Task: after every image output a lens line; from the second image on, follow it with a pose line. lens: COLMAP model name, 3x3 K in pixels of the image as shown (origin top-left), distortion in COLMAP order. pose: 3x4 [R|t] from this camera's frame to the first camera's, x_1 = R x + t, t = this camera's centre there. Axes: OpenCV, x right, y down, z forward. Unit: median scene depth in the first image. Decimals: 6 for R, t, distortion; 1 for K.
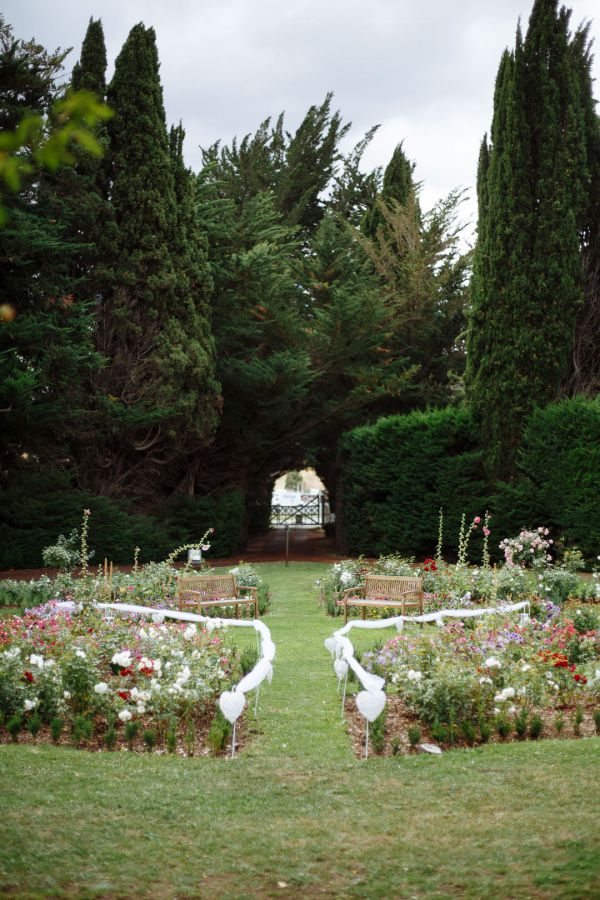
lens RADIAL K [[1464.2, 0, 300.0], [0, 1464.2, 450.0], [0, 0, 1]] dist [0.059054, 0.098110]
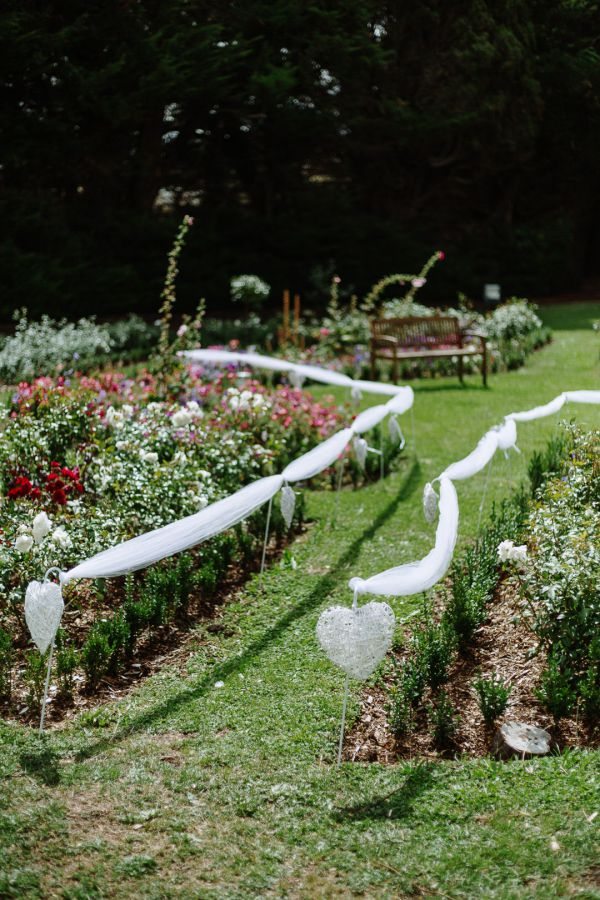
lens RADIAL K [[1464.2, 0, 300.0], [0, 1464.2, 450.0], [0, 0, 1]] dist [0.059054, 0.098110]
pose [[0.965061, 0.034064, -0.259802, 0.039290], [0.011947, 0.984762, 0.173497, 0.013187], [0.261754, -0.170538, 0.949948, 0.155257]]
